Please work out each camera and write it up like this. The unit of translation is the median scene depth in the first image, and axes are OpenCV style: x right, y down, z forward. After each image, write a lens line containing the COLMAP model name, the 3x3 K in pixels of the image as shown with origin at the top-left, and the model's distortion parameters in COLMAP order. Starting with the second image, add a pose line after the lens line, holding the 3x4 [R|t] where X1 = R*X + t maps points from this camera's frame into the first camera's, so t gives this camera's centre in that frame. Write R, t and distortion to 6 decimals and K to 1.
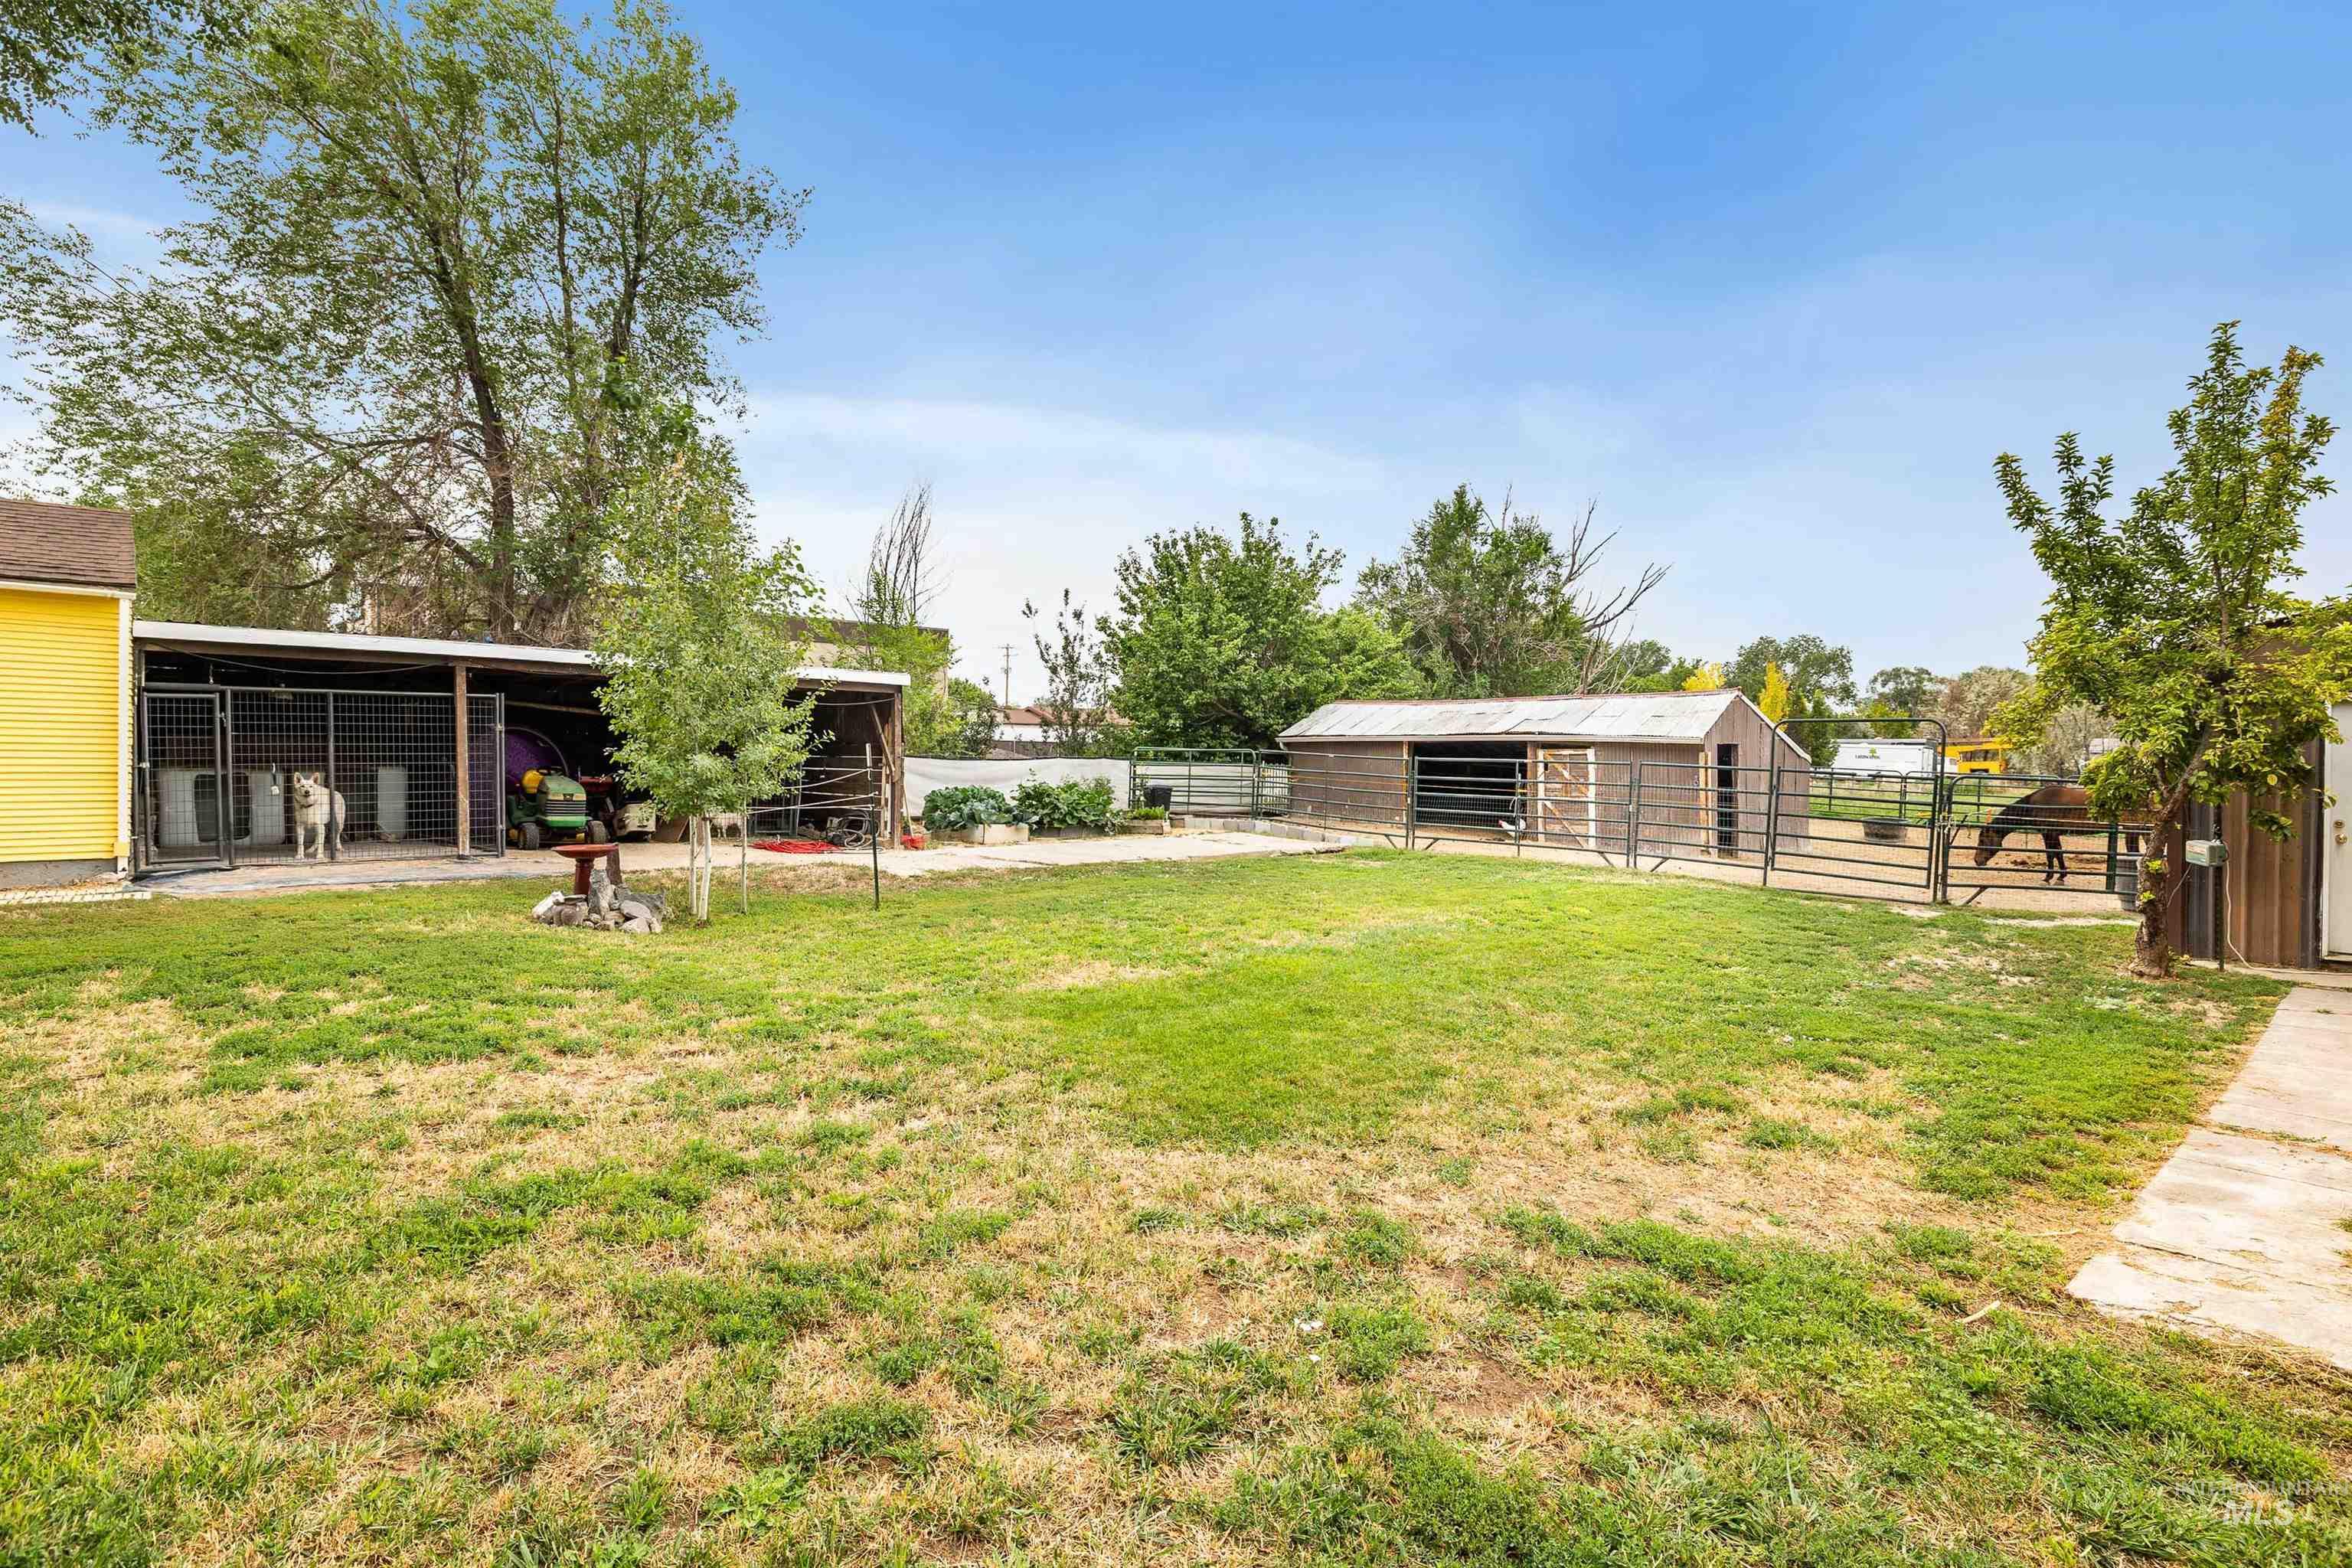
lens RADIAL K [[1162.8, 0, 1170.1], [0, 1162.8, 774.2], [0, 0, 1]] dist [-0.009095, 0.000122]
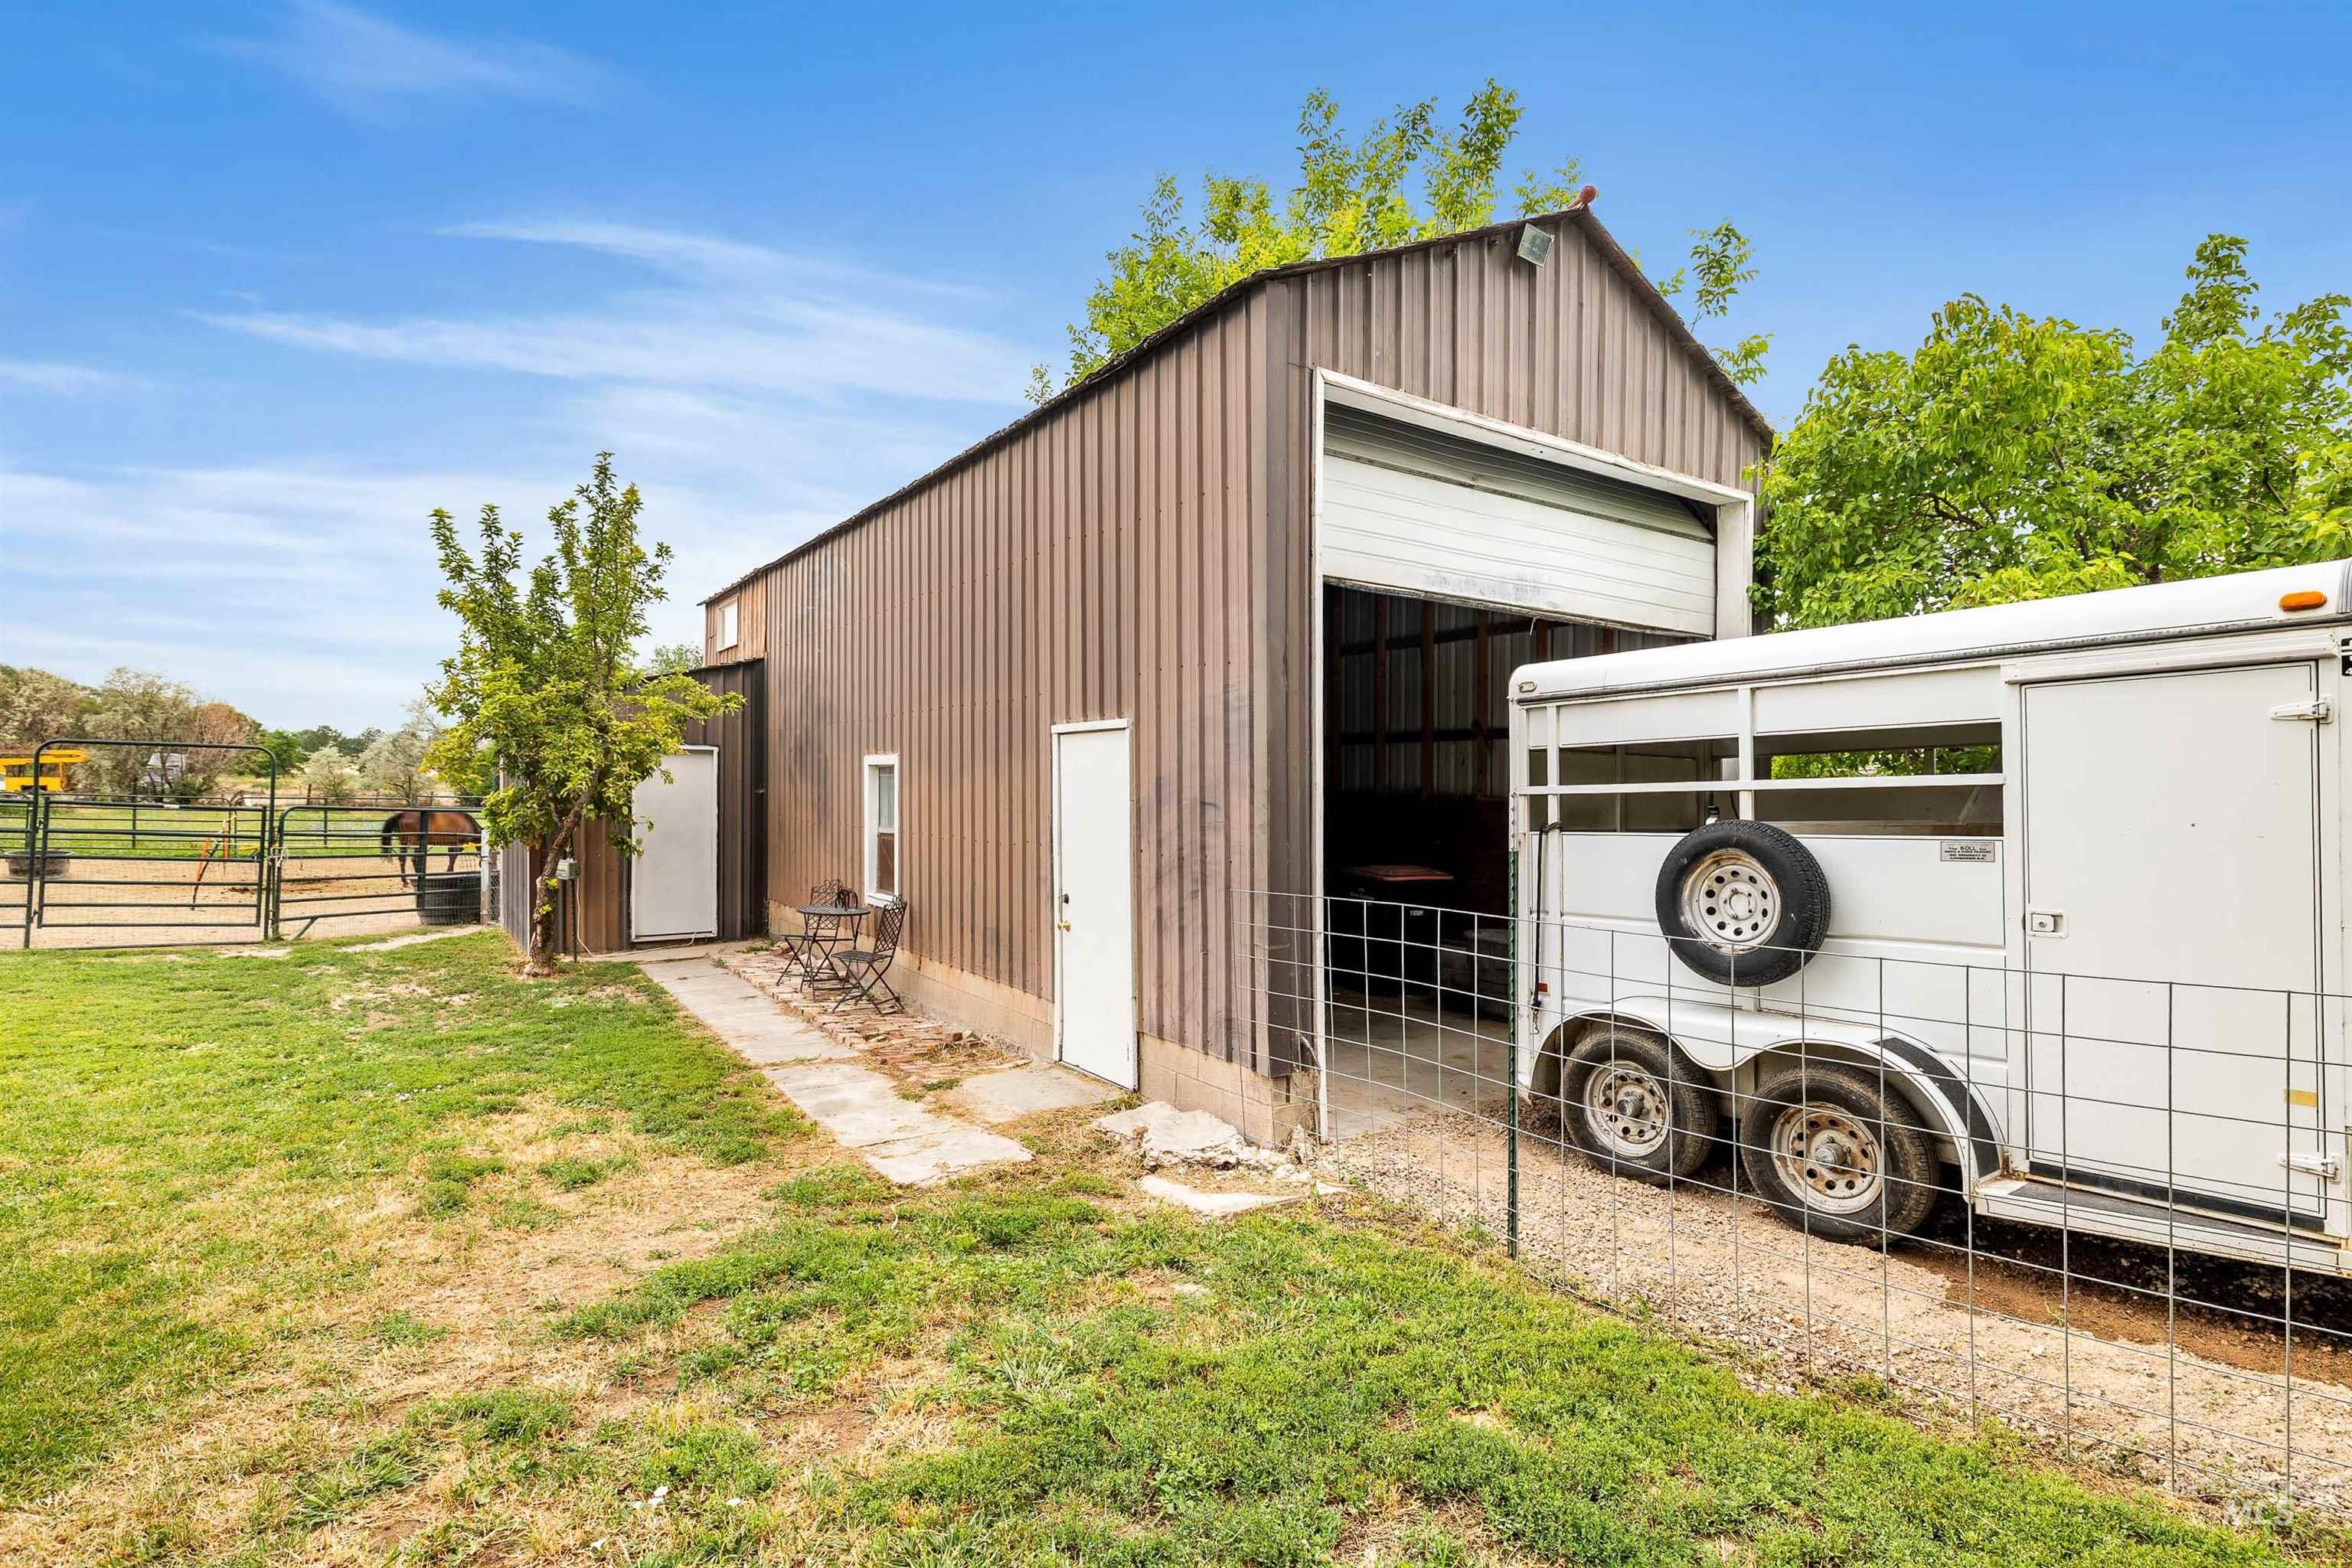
lens RADIAL K [[1156.8, 0, 1167.8], [0, 1156.8, 790.3], [0, 0, 1]] dist [0.020652, -0.002333]
pose [[0.165403, -0.004497, 0.986216, -0.407321], [0.002781, 0.999988, 0.004094, -0.034869], [-0.986222, 0.002066, 0.165414, 0.284946]]
